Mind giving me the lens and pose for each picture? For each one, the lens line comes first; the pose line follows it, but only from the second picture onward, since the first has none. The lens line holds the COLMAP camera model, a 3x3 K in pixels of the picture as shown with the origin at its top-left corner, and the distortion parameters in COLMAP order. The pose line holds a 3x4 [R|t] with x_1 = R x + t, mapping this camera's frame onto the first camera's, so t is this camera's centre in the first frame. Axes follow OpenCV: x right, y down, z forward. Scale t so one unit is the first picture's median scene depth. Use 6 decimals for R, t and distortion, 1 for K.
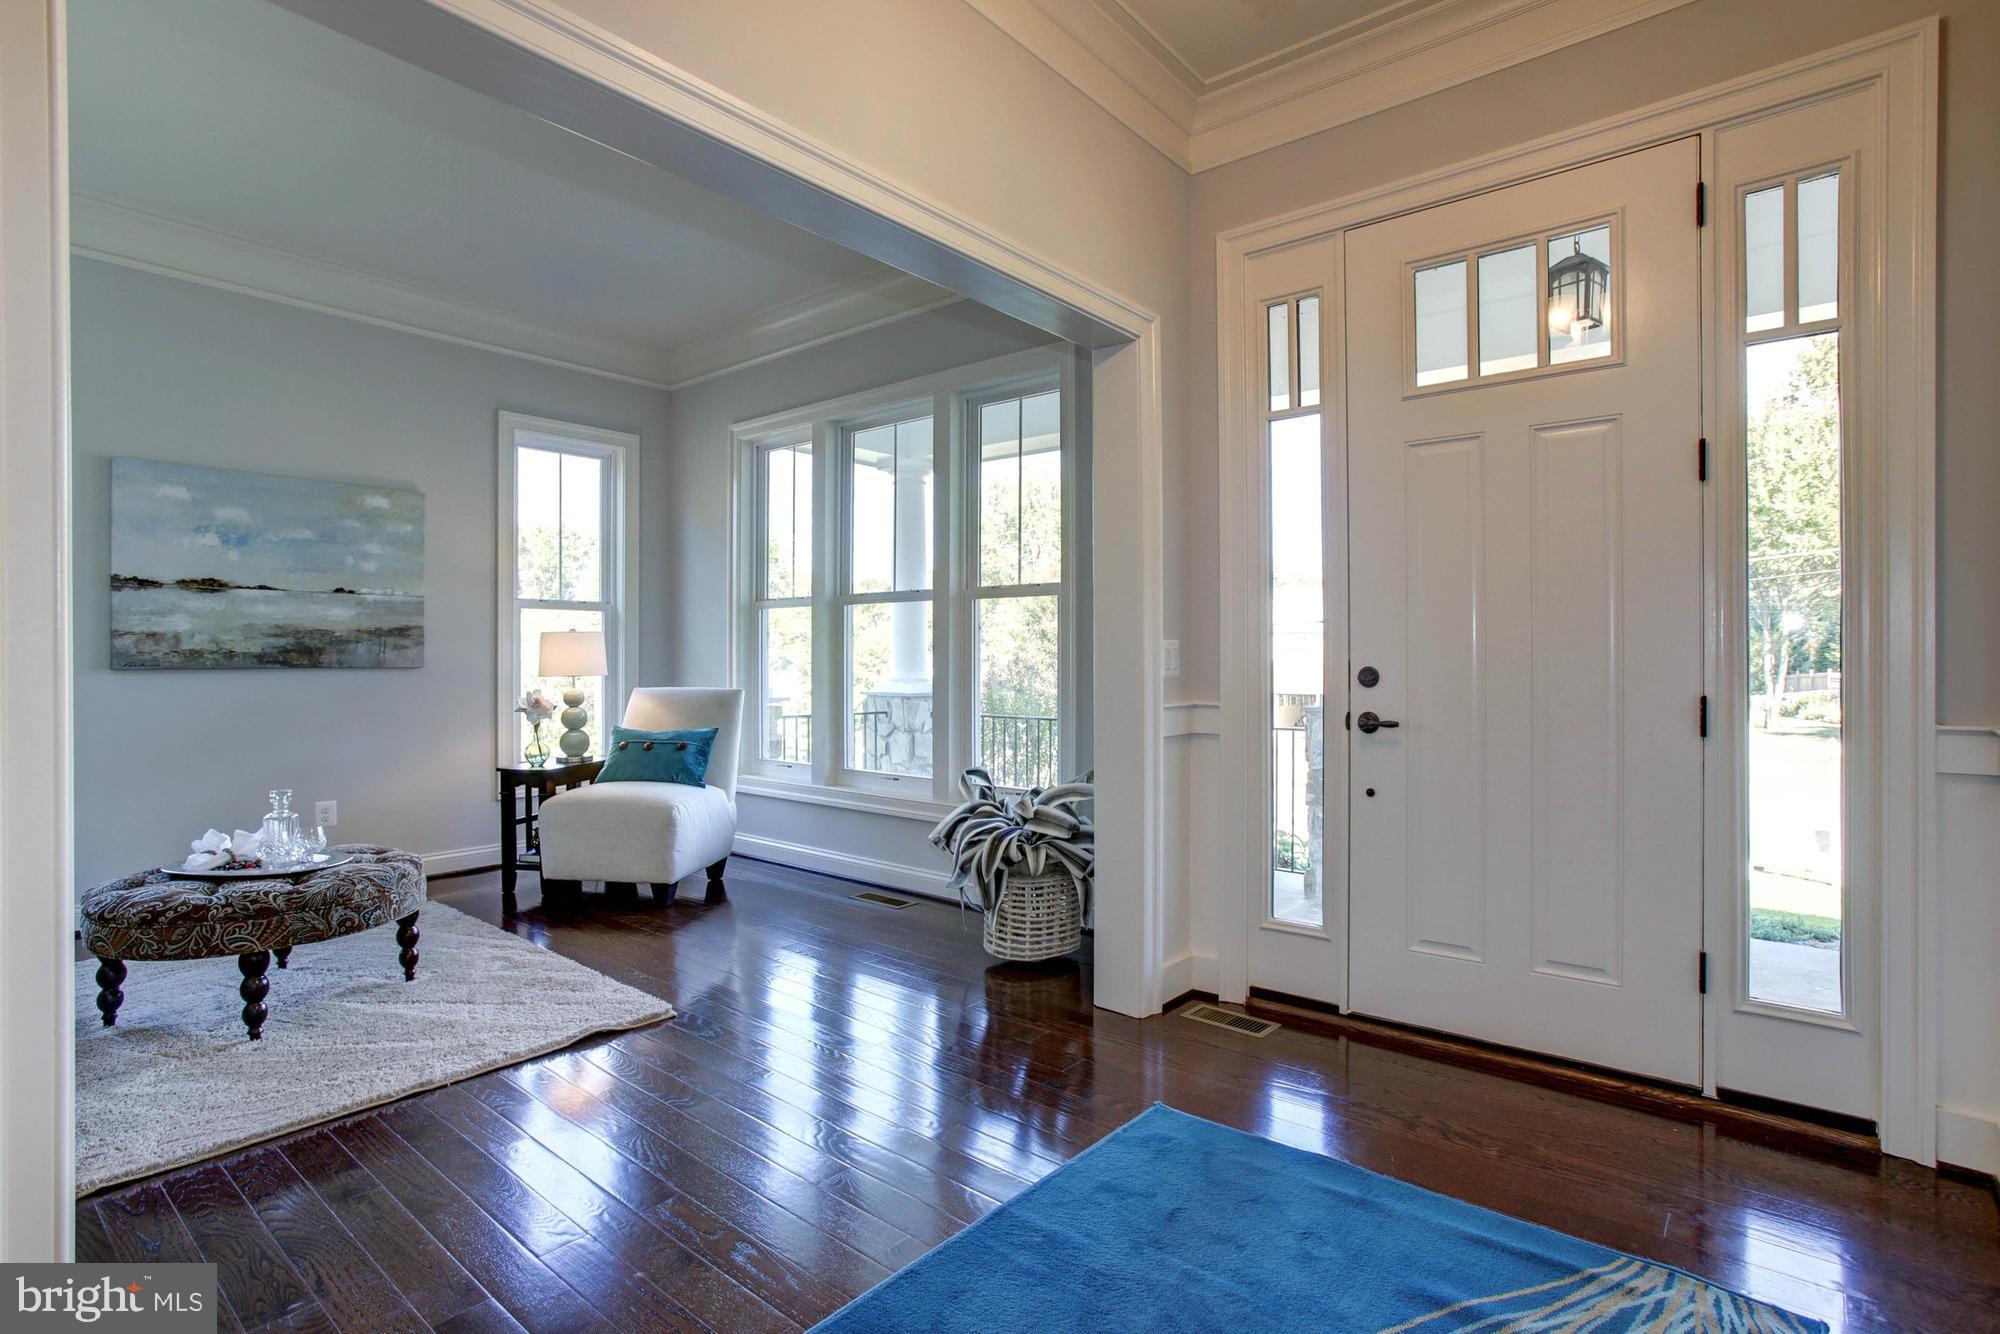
lens RADIAL K [[966.7, 0, 1004.2], [0, 966.7, 659.9], [0, 0, 1]] dist [-0.035748, 0.024990]
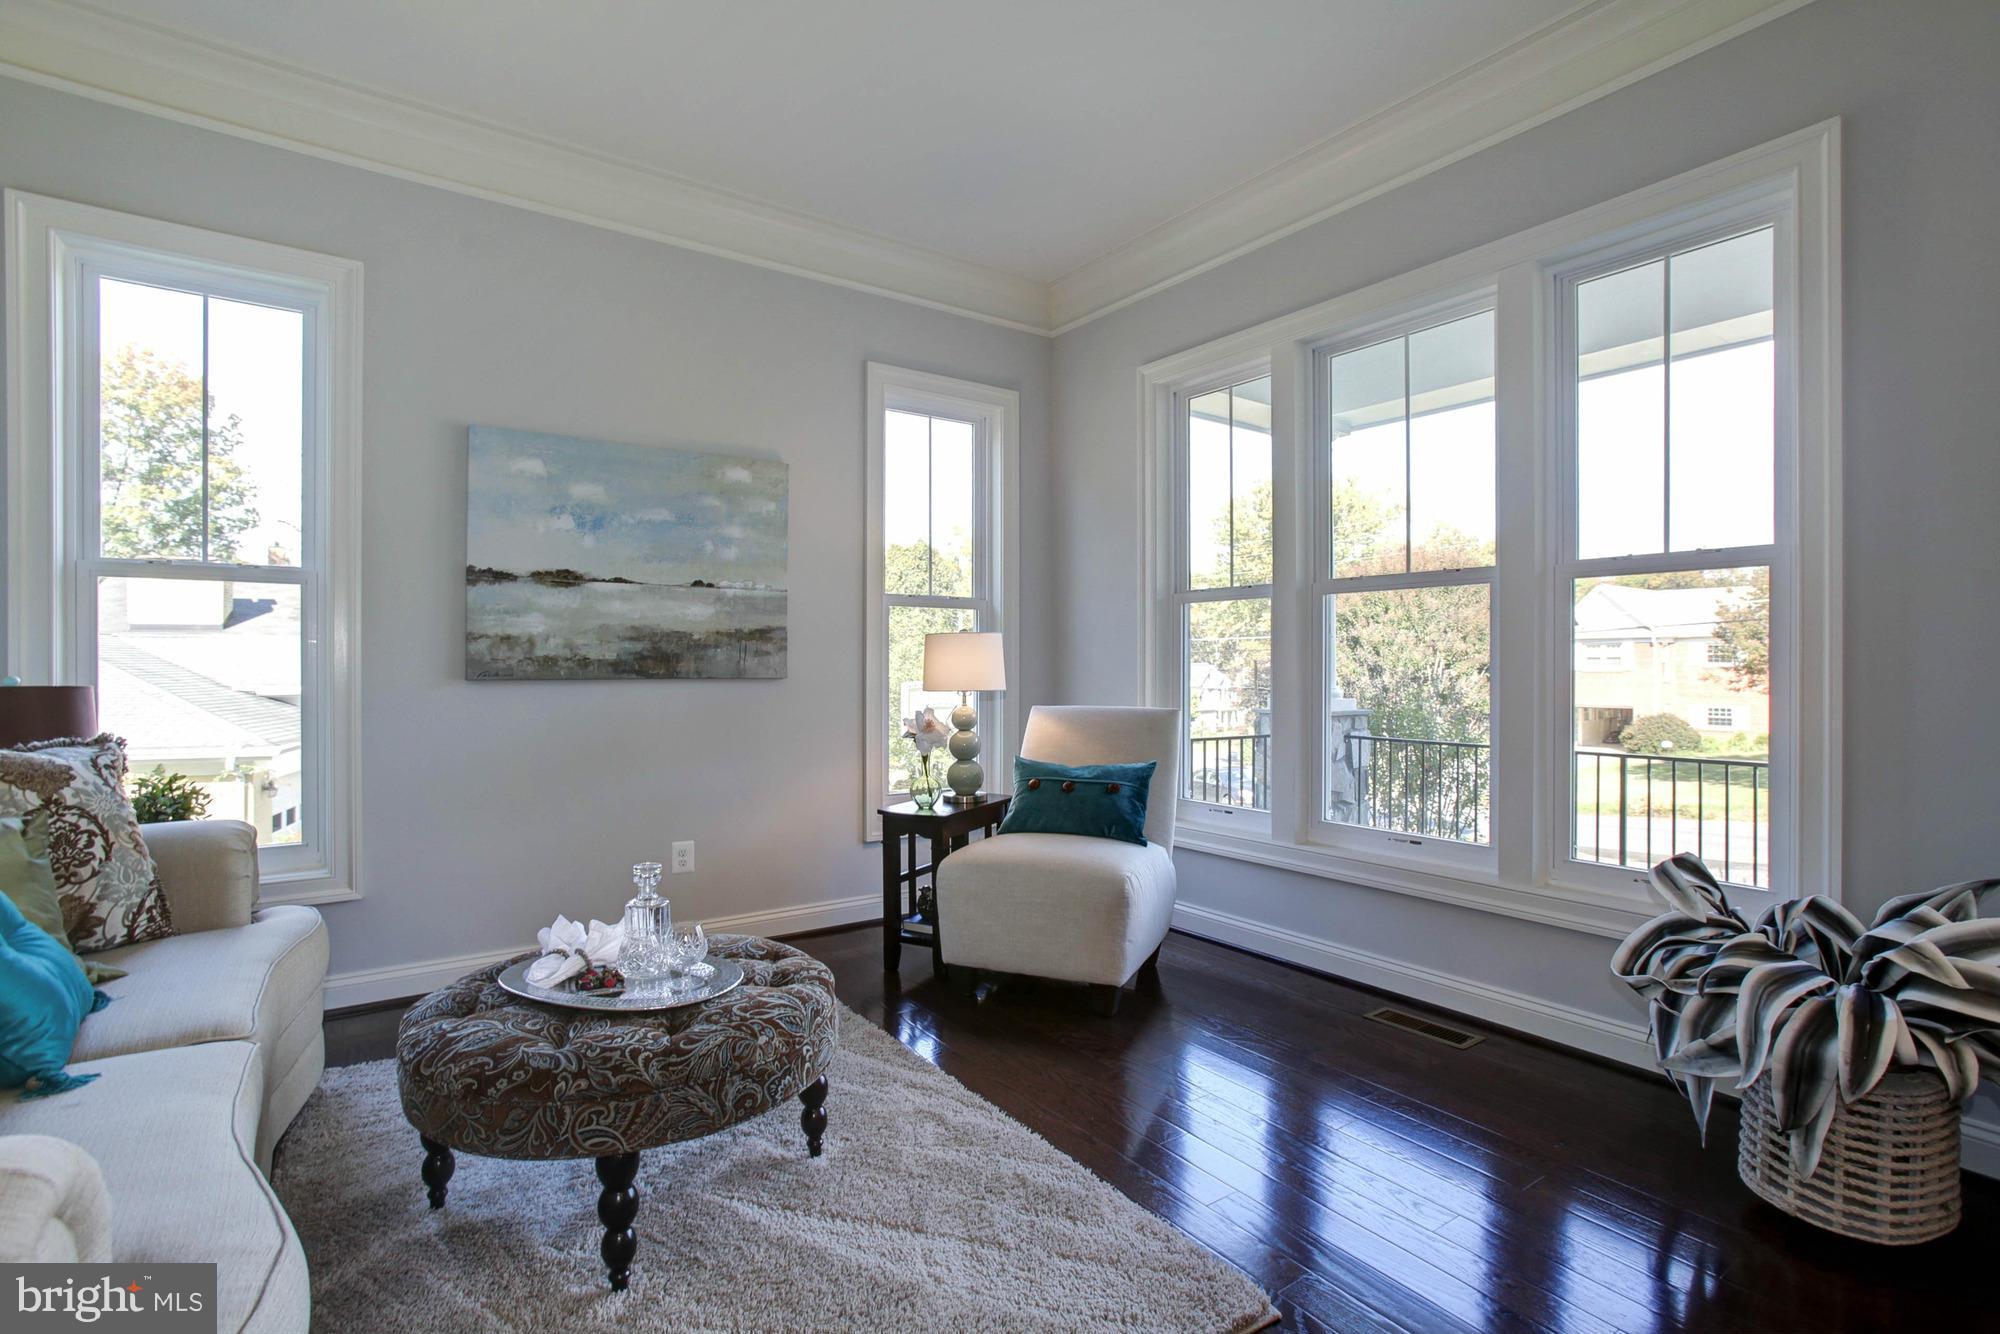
lens RADIAL K [[944.4, 0, 1000.0], [0, 944.4, 667.0], [0, 0, 1]] dist [-0.064390, 0.039892]
pose [[0.965160, 0.001830, -0.261654, -0.243573], [-0.002393, 0.999995, -0.001833, -0.000702], [0.261649, 0.002395, 0.965160, 0.302842]]
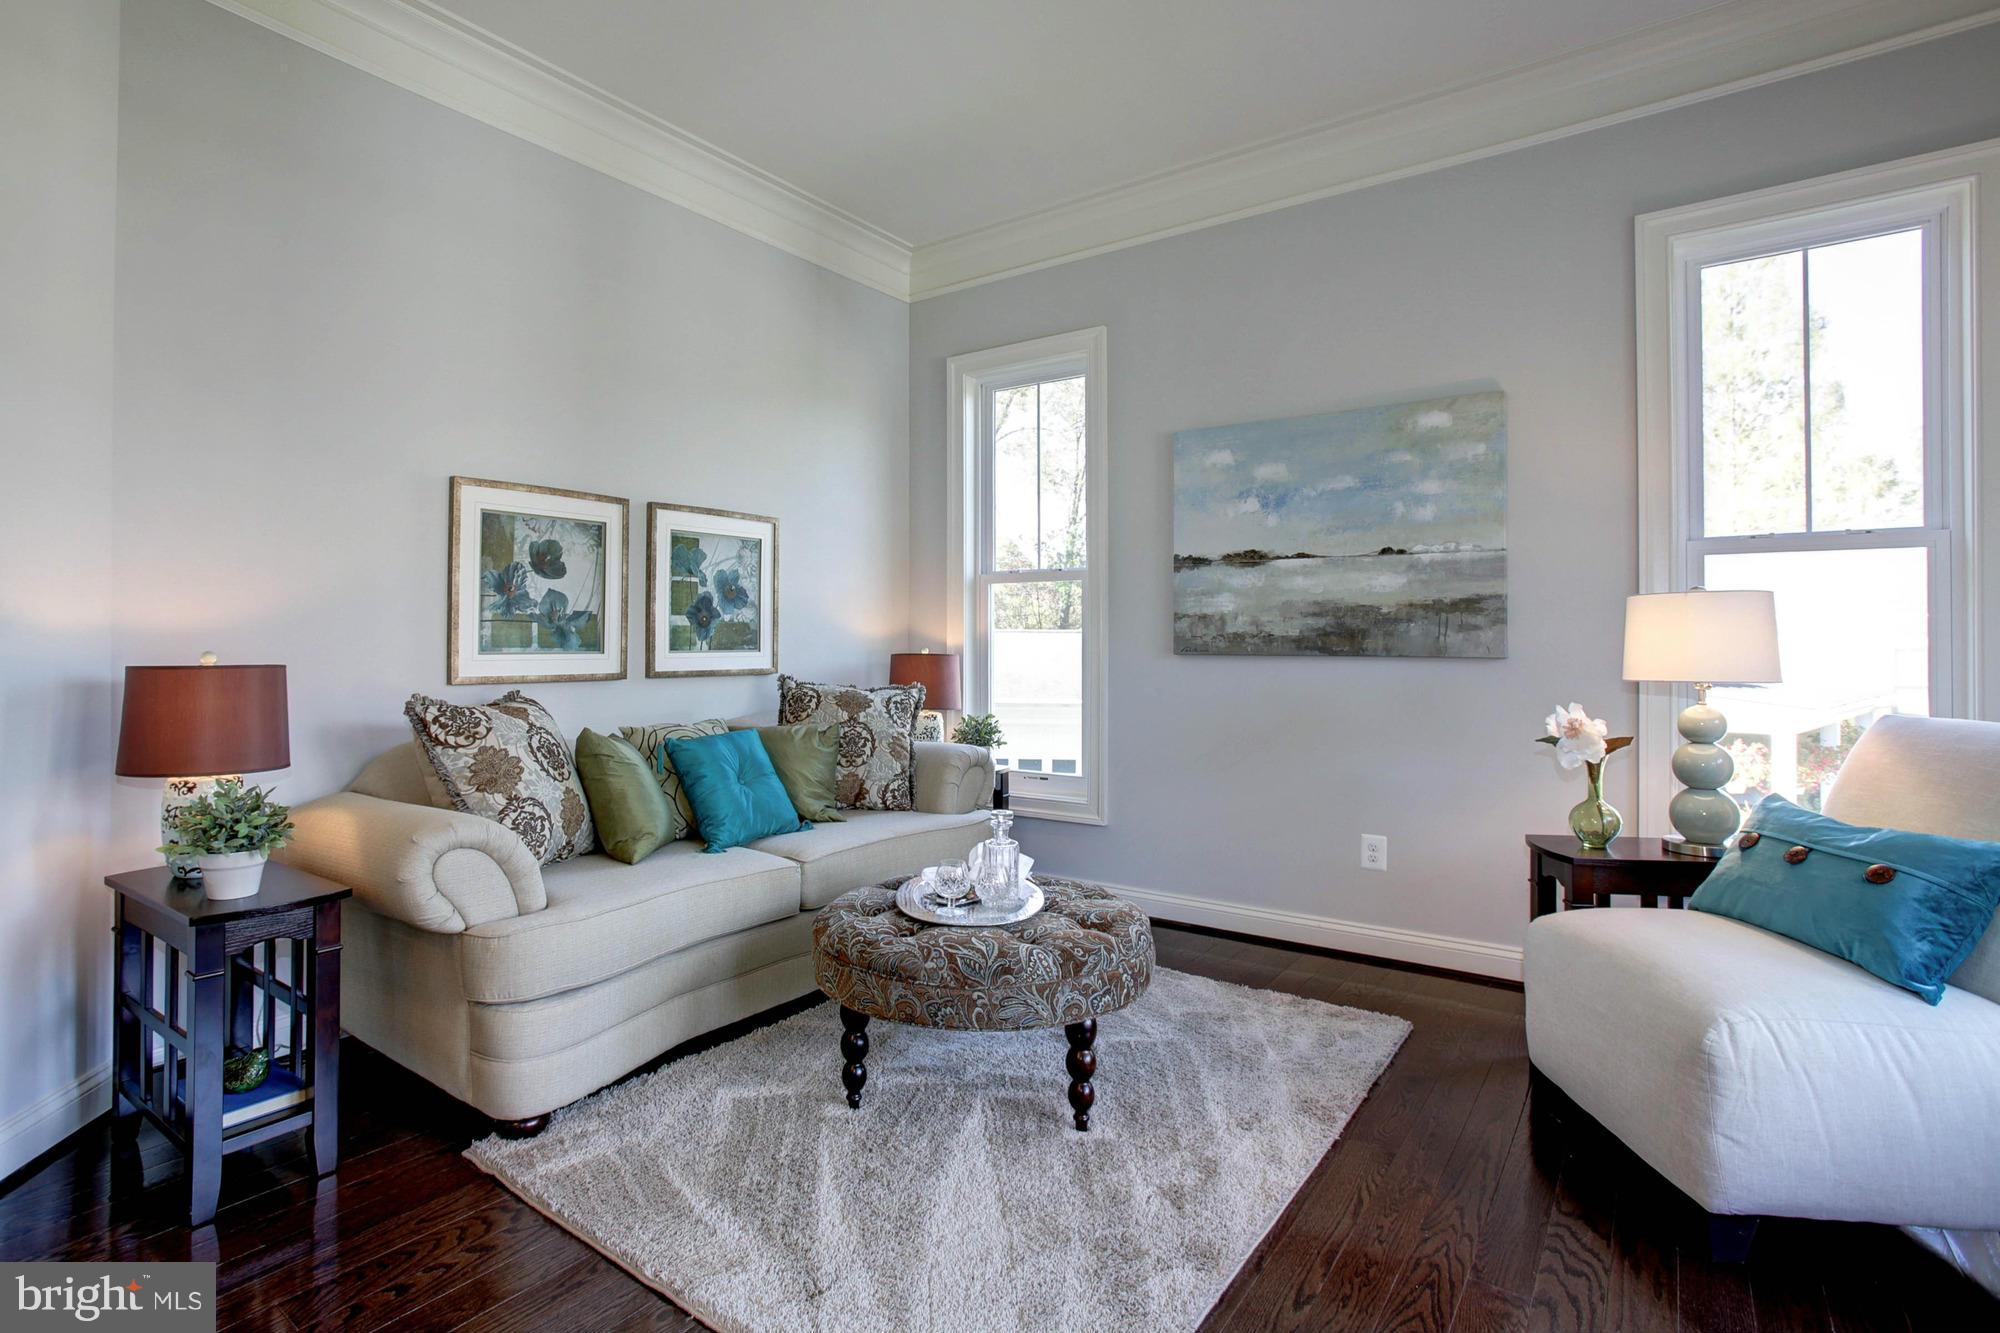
lens RADIAL K [[997.7, 0, 943.6], [0, 997.7, 628.2], [0, 0, 1]] dist [-0.049771, 0.027287]
pose [[0.051947, -0.009177, -0.998608, 0.045610], [-0.004569, 0.999945, -0.009427, -0.004898], [0.998639, 0.005052, 0.051903, 0.637415]]
